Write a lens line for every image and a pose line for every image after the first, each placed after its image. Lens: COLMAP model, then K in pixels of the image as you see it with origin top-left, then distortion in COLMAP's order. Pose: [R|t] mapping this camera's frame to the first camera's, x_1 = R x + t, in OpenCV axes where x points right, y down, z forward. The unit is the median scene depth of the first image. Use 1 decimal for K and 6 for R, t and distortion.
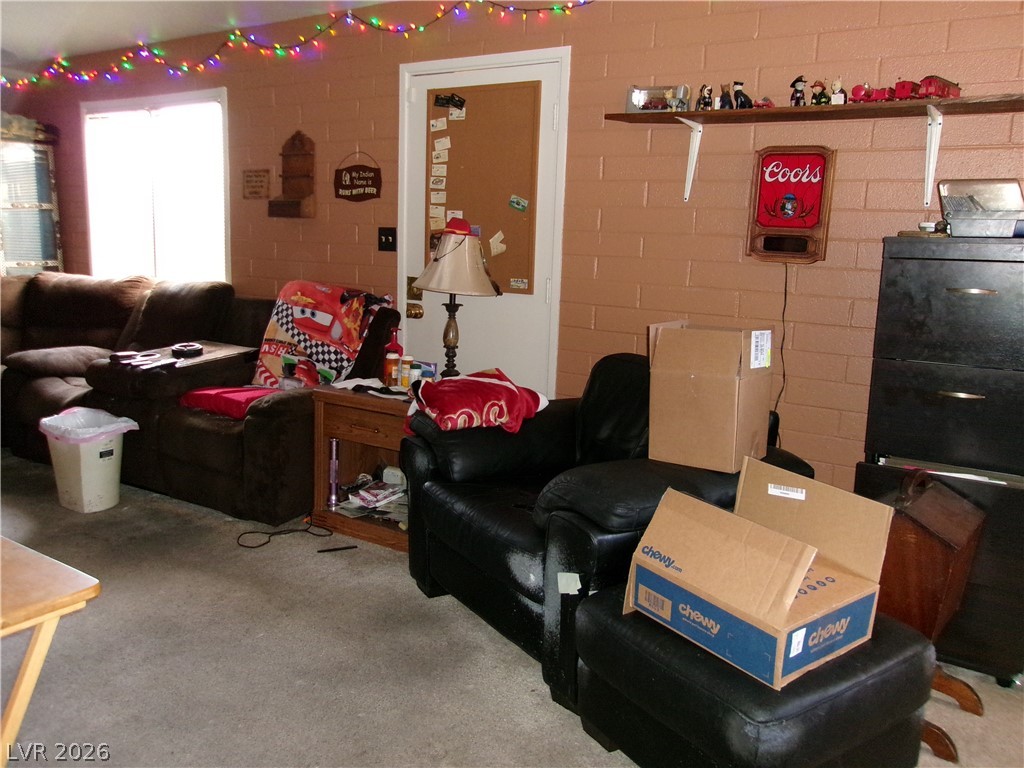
lens RADIAL K [[801.1, 0, 509.3], [0, 801.1, 375.6], [0, 0, 1]] dist [-0.021937, 0.045007]
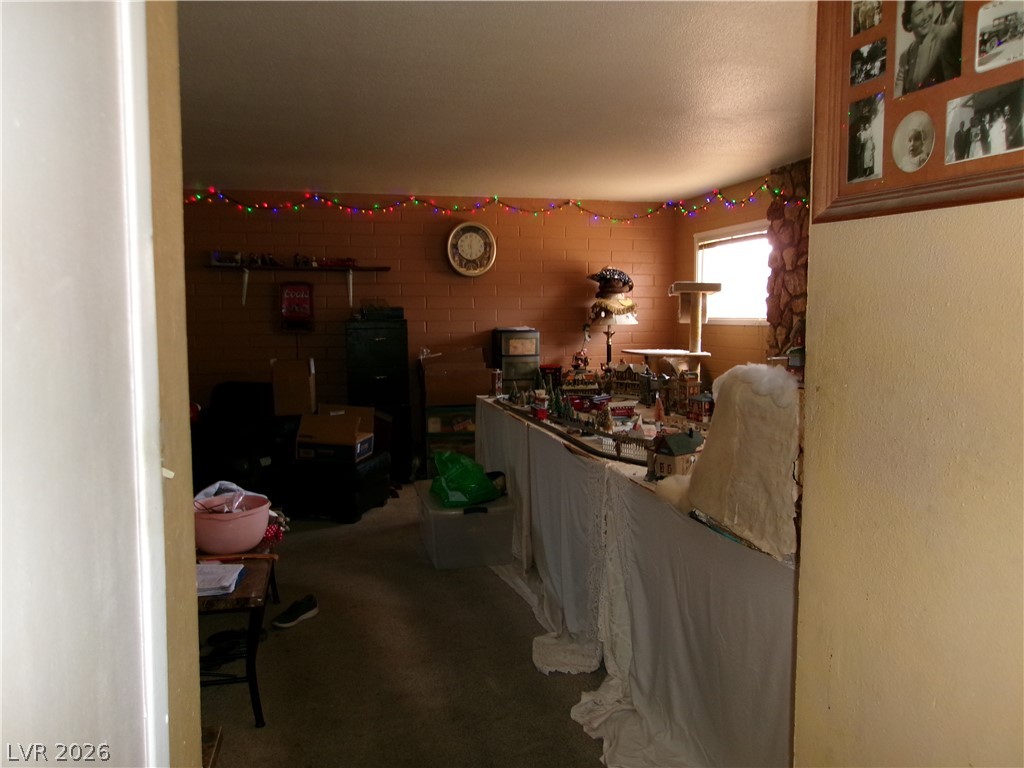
lens RADIAL K [[801.1, 0, 510.7], [0, 801.1, 382.7], [0, 0, 1]] dist [-0.021937, 0.045007]
pose [[0.708791, -0.092800, 0.699288, -0.888870], [0.153542, 0.987837, -0.024536, 0.155853], [-0.688506, 0.124761, 0.714419, -1.083253]]
